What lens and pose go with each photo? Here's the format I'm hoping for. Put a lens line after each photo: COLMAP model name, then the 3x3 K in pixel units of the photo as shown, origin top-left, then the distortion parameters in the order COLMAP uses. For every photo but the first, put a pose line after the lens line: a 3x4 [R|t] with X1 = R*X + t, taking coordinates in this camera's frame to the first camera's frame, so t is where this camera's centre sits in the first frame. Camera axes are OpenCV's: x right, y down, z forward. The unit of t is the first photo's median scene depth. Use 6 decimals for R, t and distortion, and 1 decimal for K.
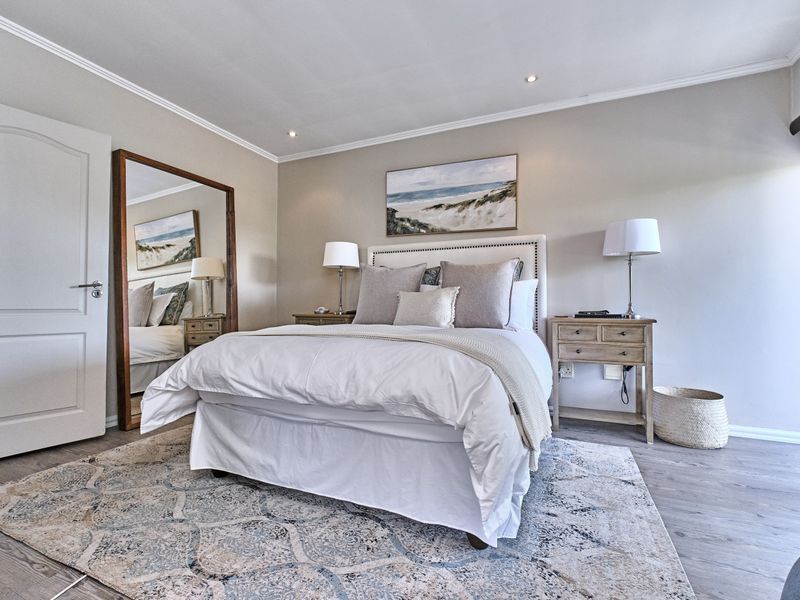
lens RADIAL K [[374.1, 0, 405.1], [0, 374.1, 298.6], [0, 0, 1]] dist [-0.002564, -0.000530]
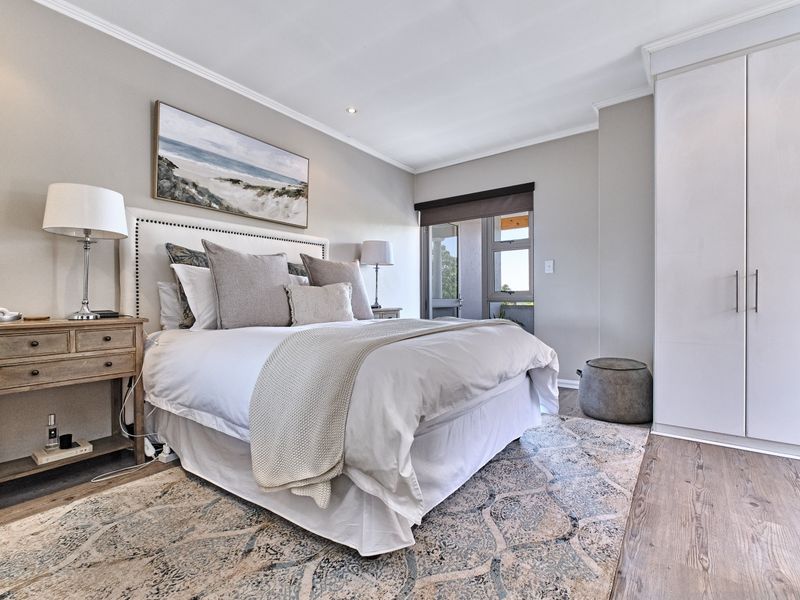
lens RADIAL K [[374.1, 0, 405.1], [0, 374.1, 298.6], [0, 0, 1]] dist [-0.002564, -0.000530]
pose [[0.226750, -0.004601, 0.973942, -0.658130], [-0.009211, 0.999934, 0.006868, 0.003844], [-0.973910, -0.010528, 0.226692, 0.461290]]
